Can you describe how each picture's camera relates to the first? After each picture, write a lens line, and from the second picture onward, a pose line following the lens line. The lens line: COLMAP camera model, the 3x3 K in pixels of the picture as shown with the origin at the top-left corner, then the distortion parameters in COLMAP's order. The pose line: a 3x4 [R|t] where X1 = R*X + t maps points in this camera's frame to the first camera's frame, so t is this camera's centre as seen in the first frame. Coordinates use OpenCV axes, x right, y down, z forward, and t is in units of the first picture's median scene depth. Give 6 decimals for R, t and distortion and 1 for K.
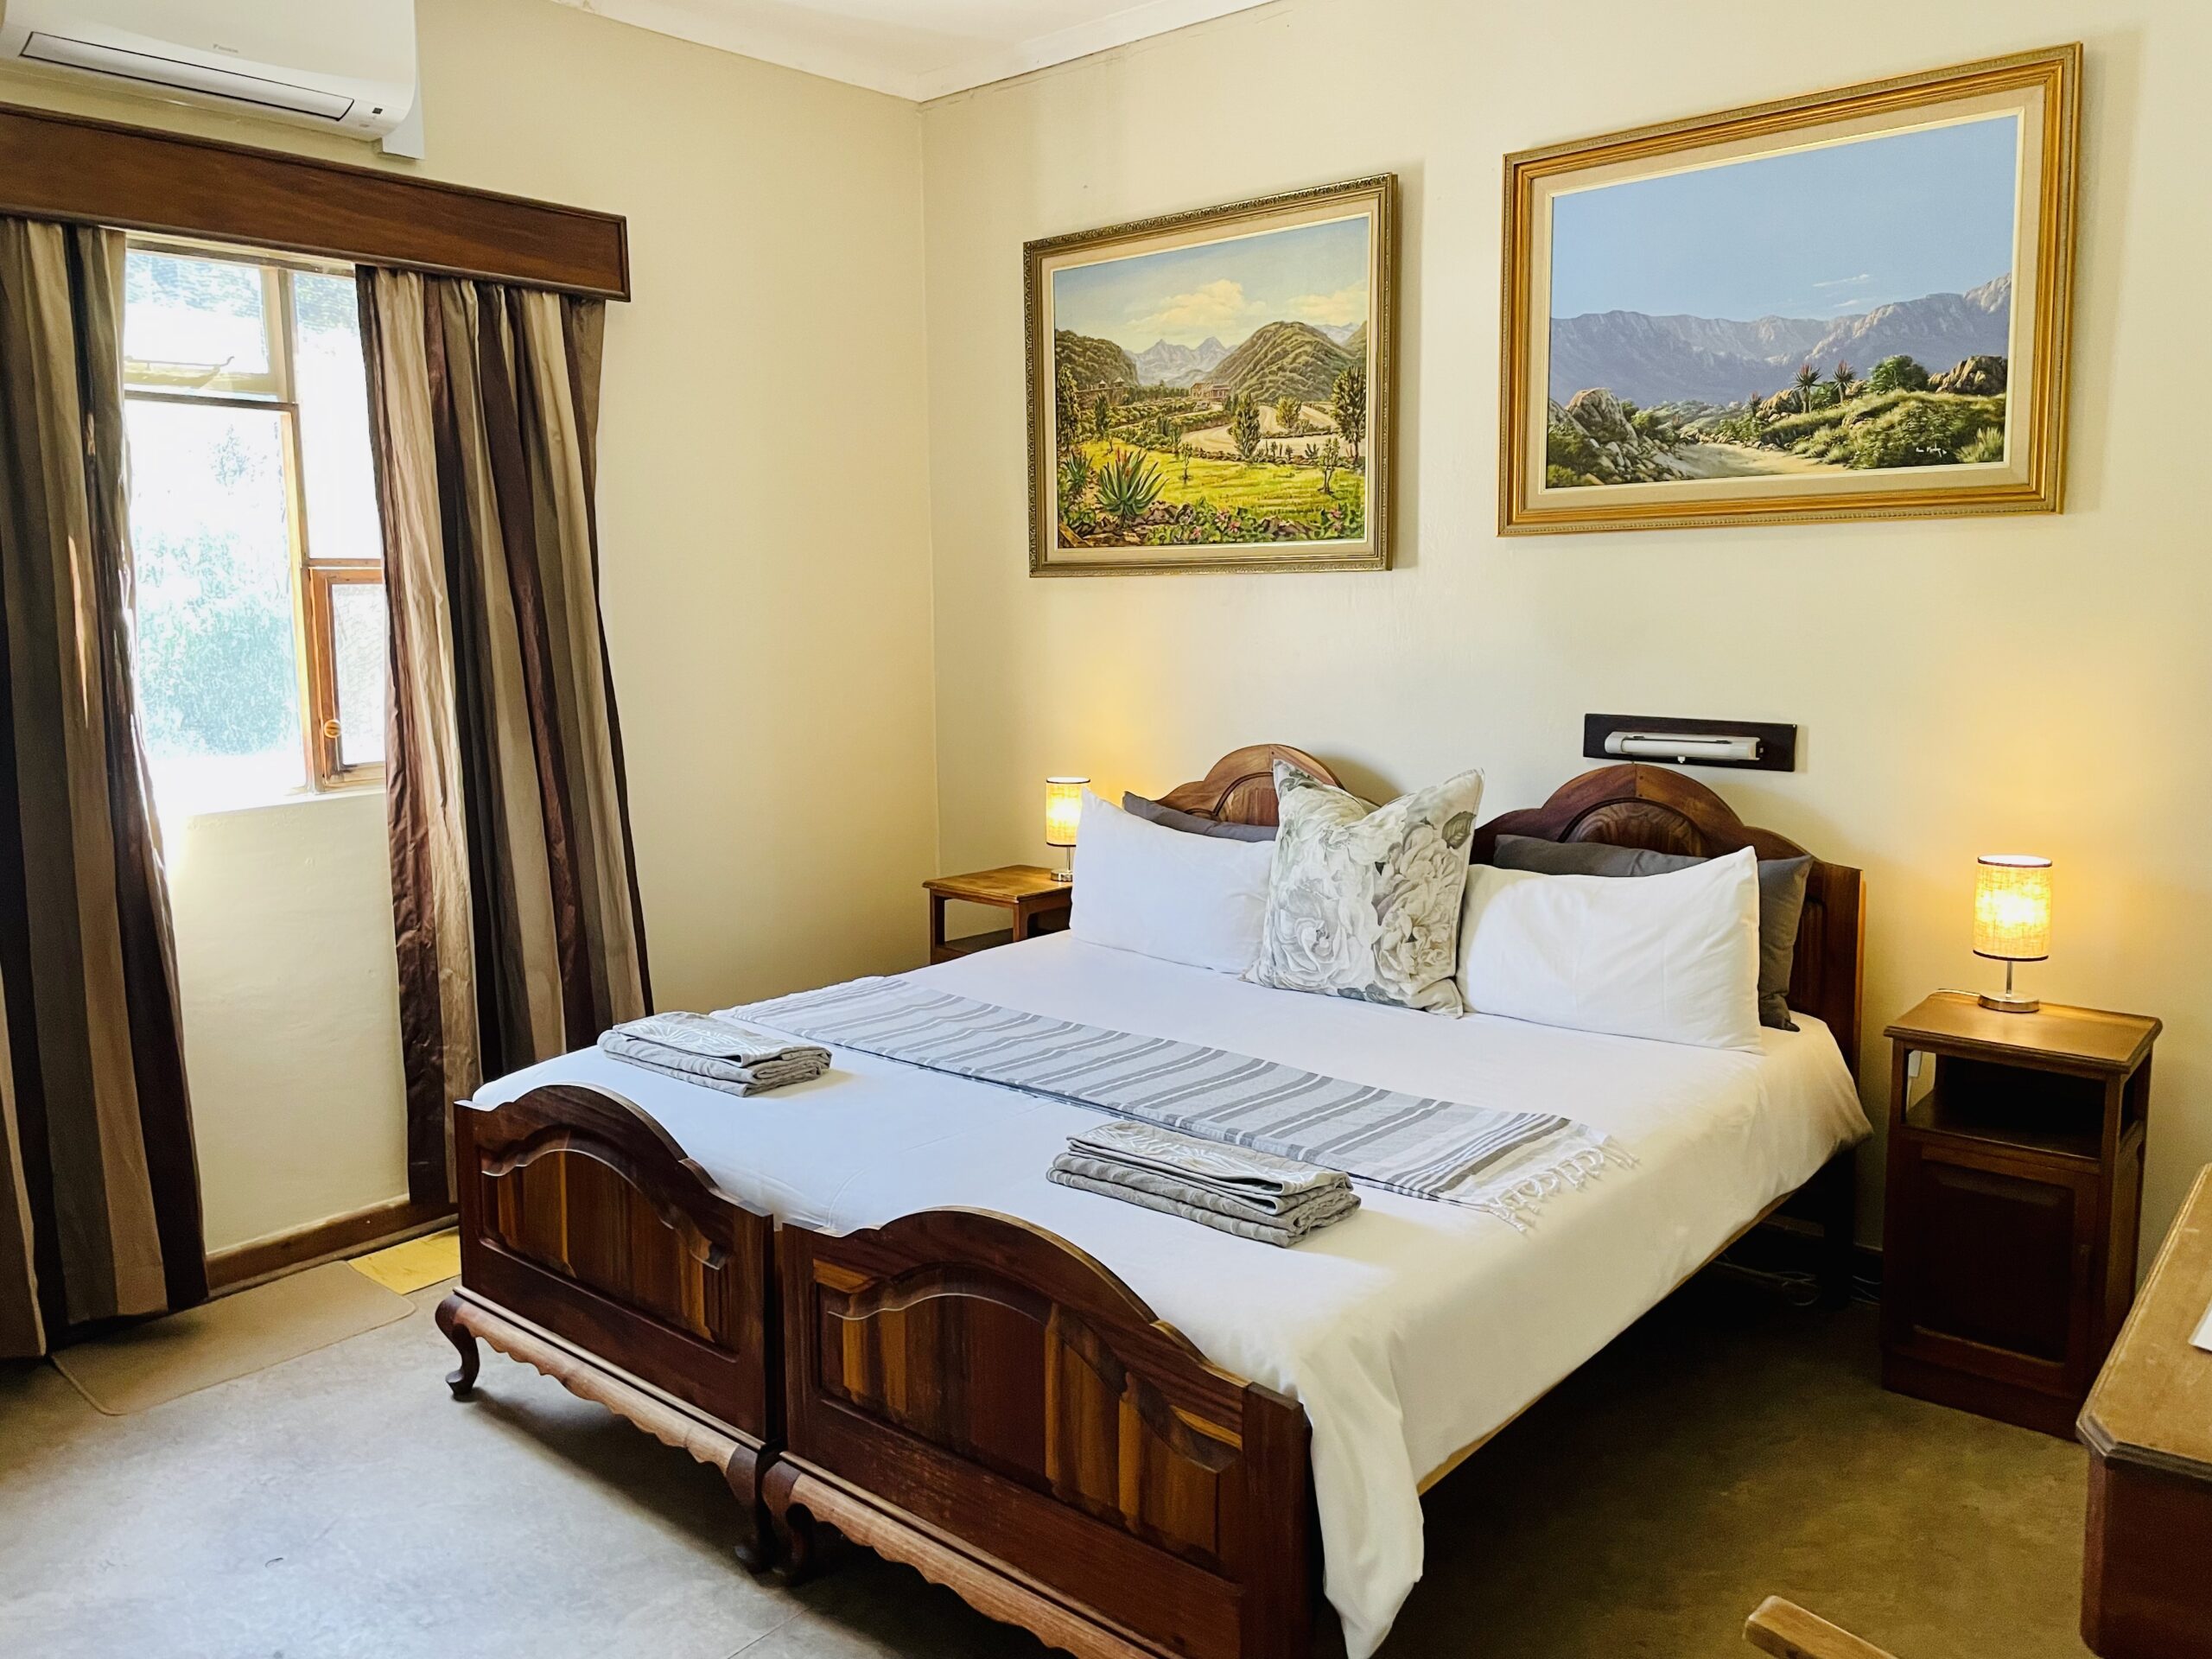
lens RADIAL K [[1702.8, 0, 1127.4], [0, 1702.8, 786.8], [0, 0, 1]] dist [0.108730, -0.150974]
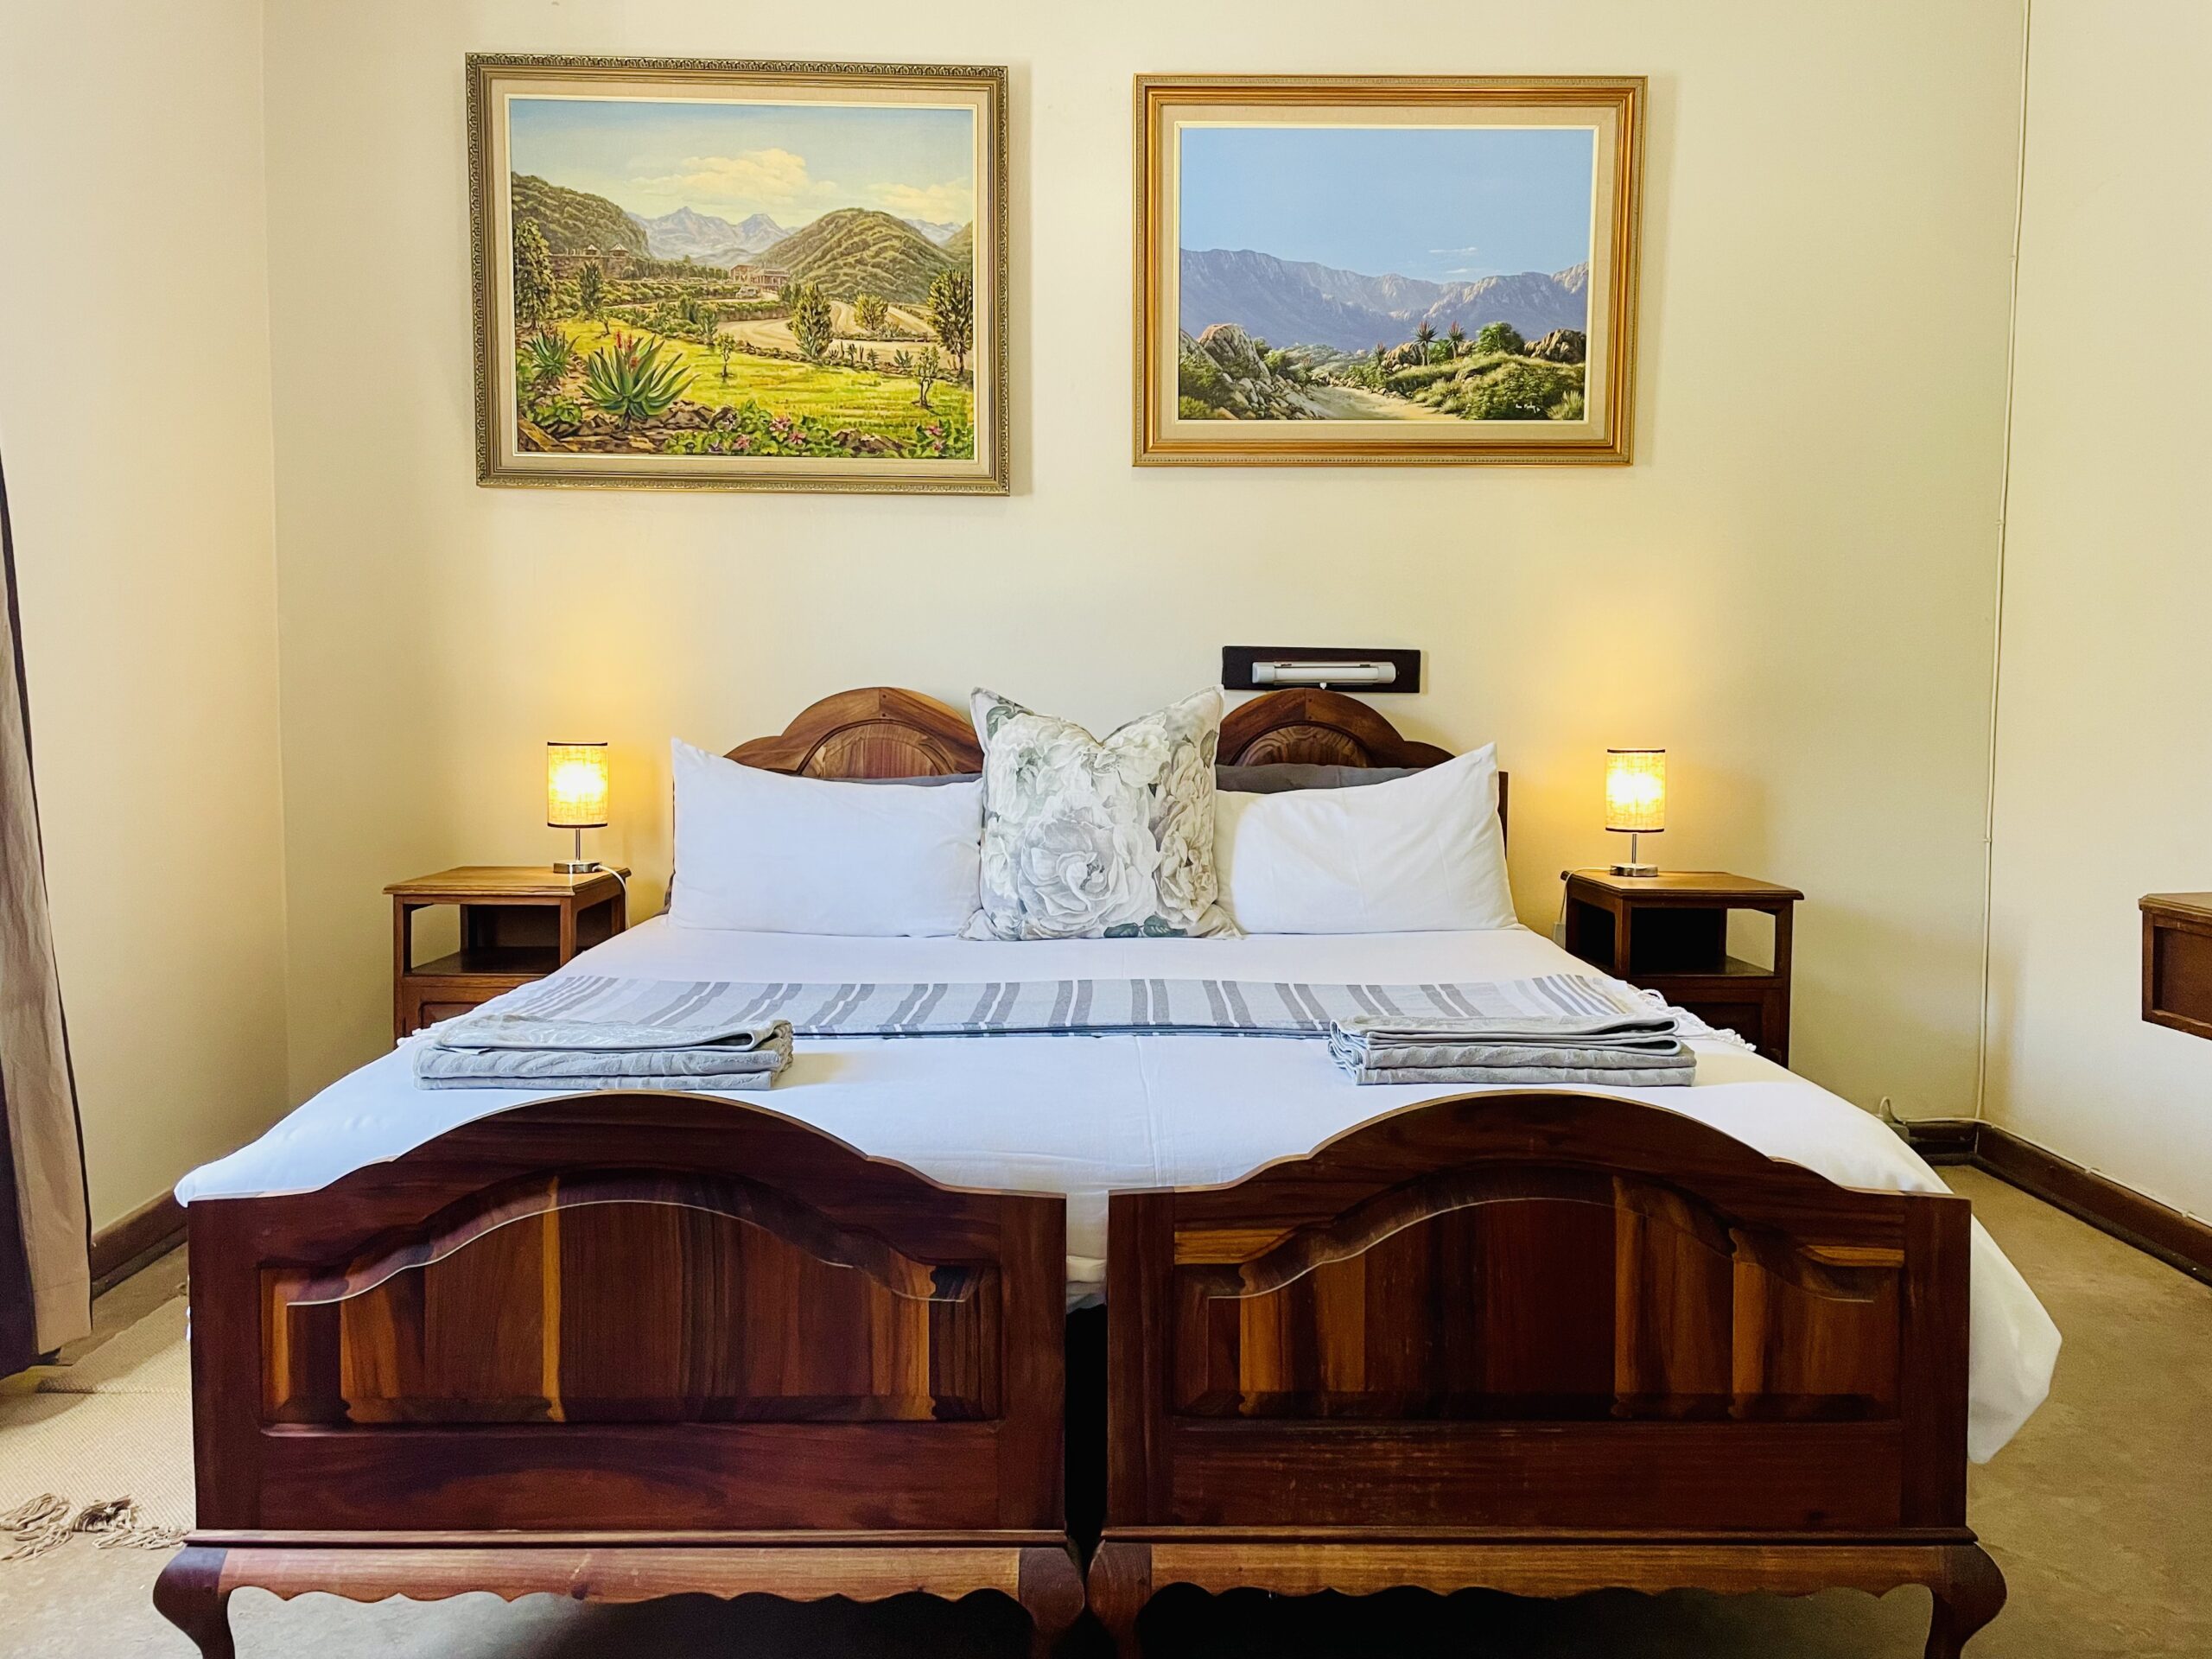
lens RADIAL K [[1682.0, 0, 1110.1], [0, 1682.0, 794.4], [0, 0, 1]] dist [0.106884, -0.149521]
pose [[0.743623, -0.025483, 0.668113, -0.469823], [0.066007, 0.997190, -0.035432, 0.079311], [-0.665333, 0.070449, 0.743215, 0.330391]]
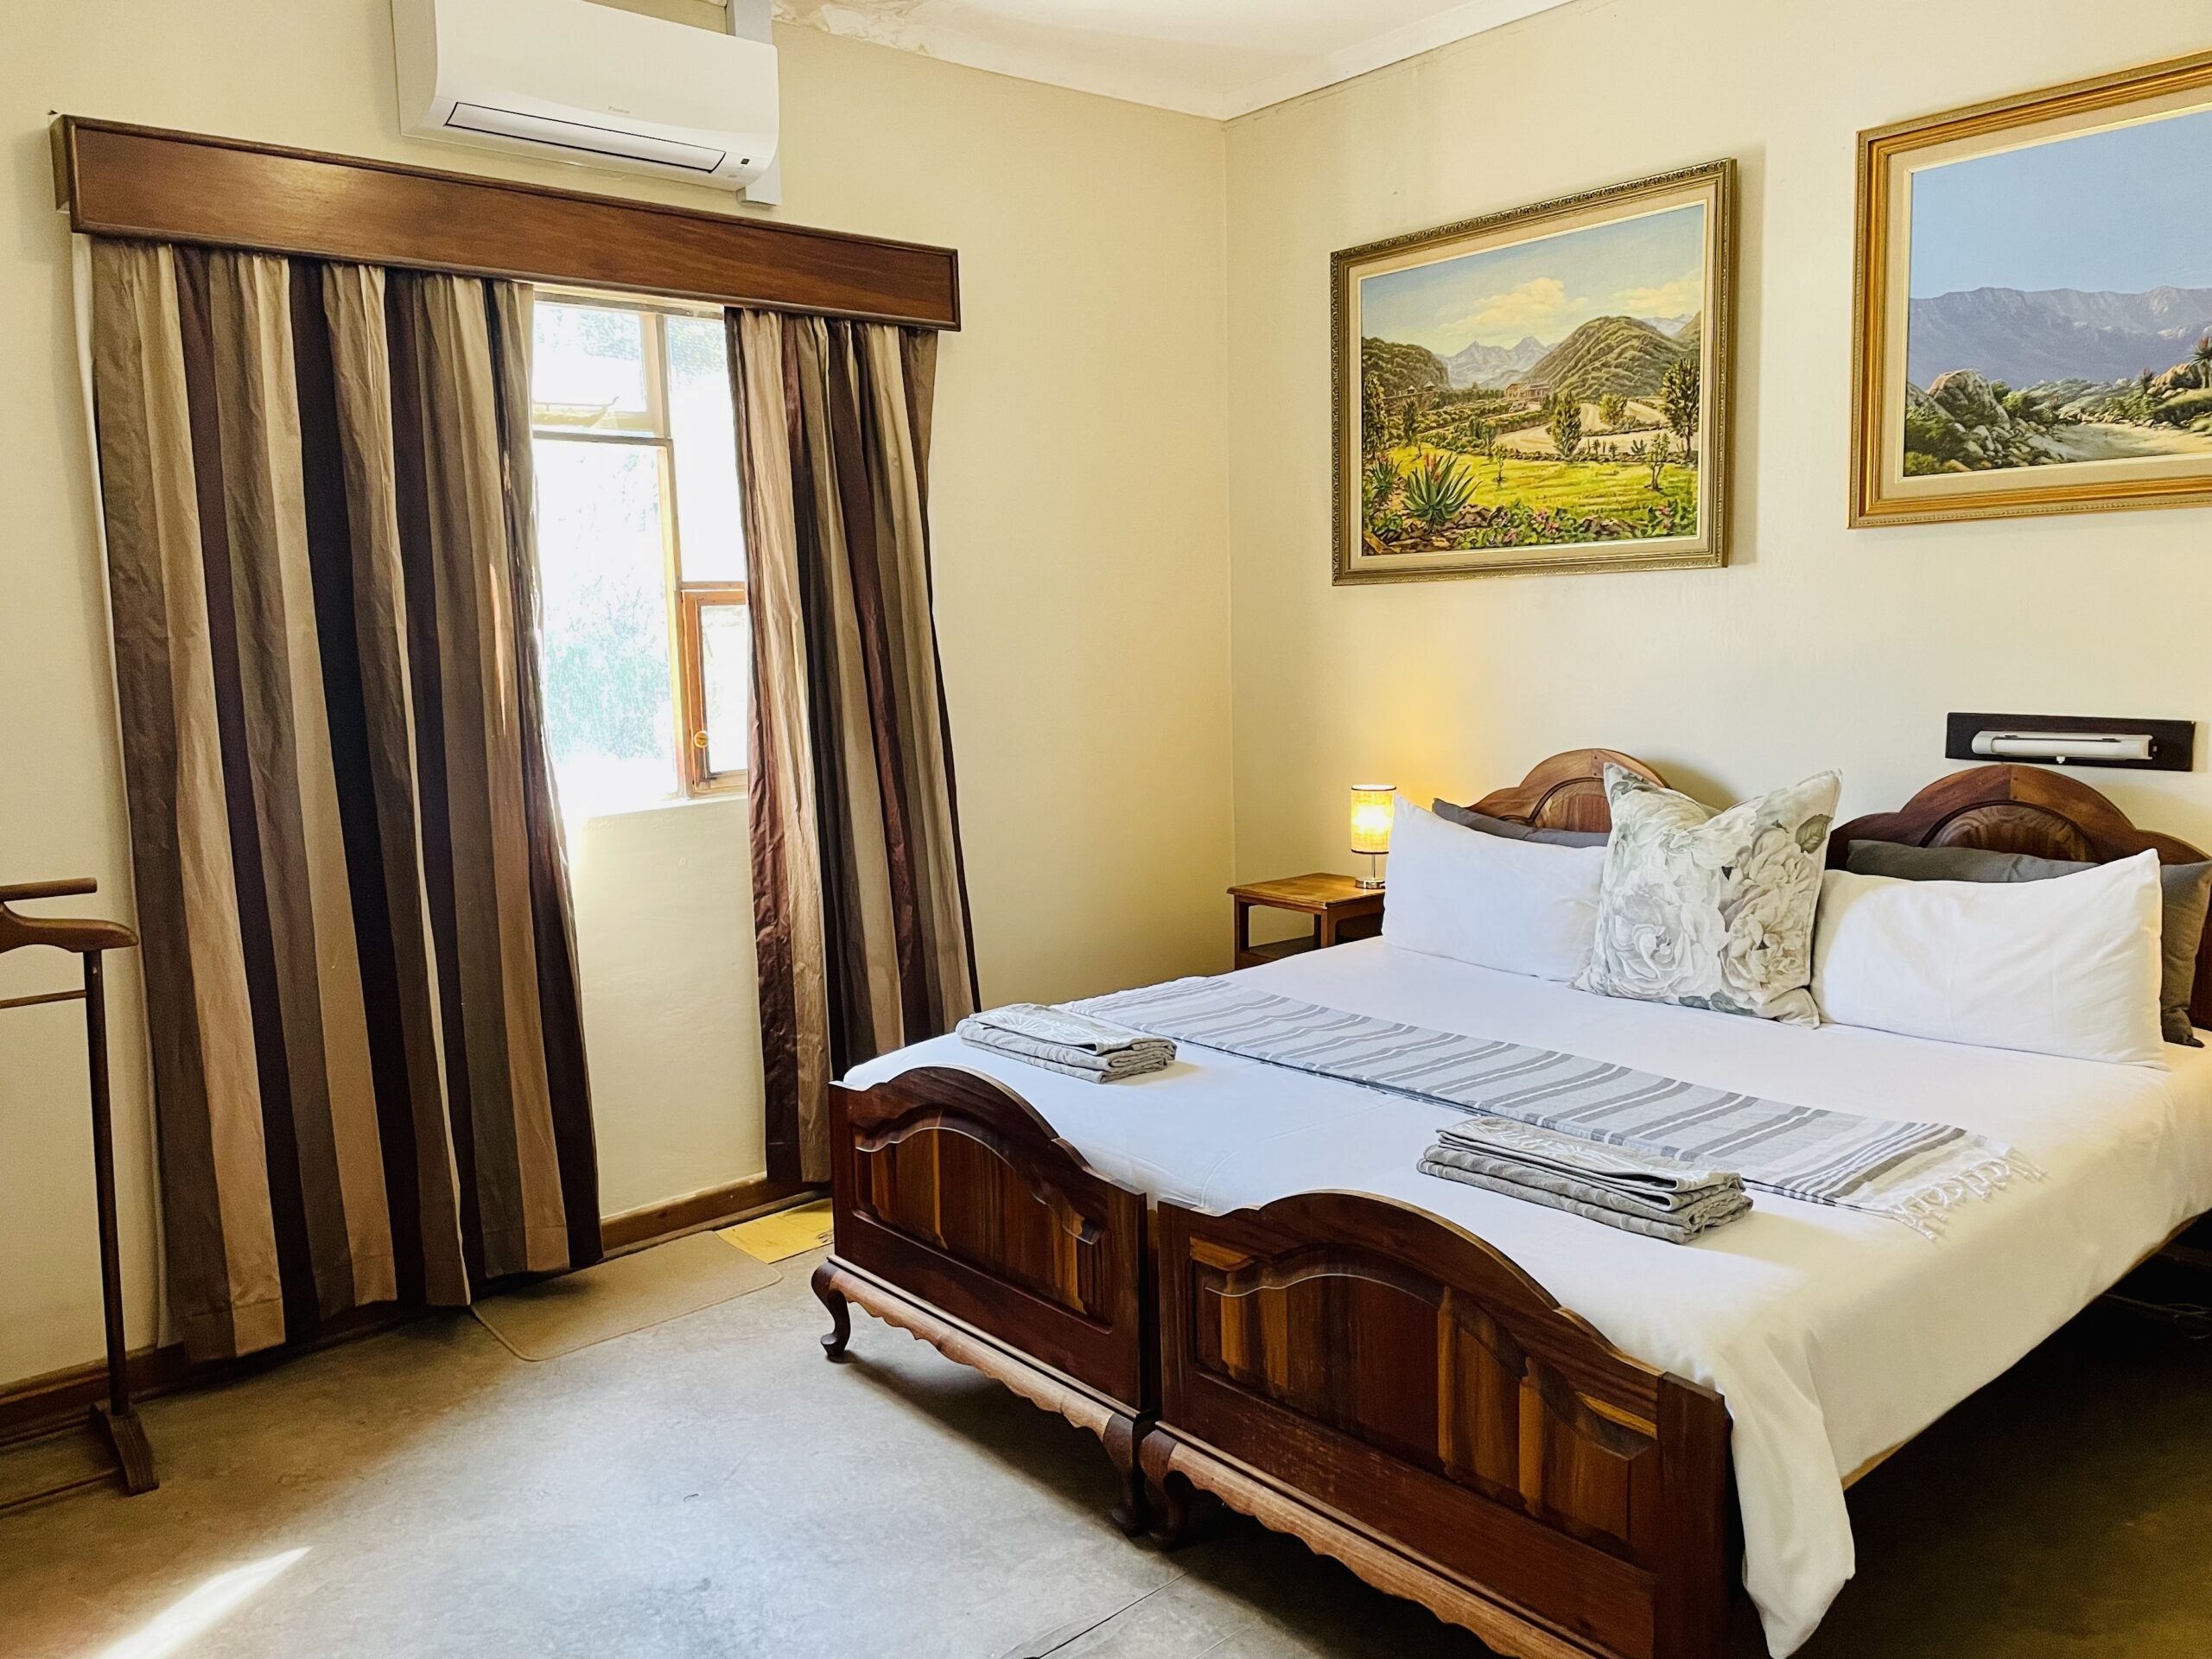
lens RADIAL K [[1707.4, 0, 1079.8], [0, 1707.4, 813.0], [0, 0, 1]] dist [0.086418, -0.113172]
pose [[0.987416, -0.000065, -0.158147, -0.058606], [0.000333, 0.999999, 0.001673, 0.011743], [0.158147, -0.001705, 0.987414, -0.023088]]
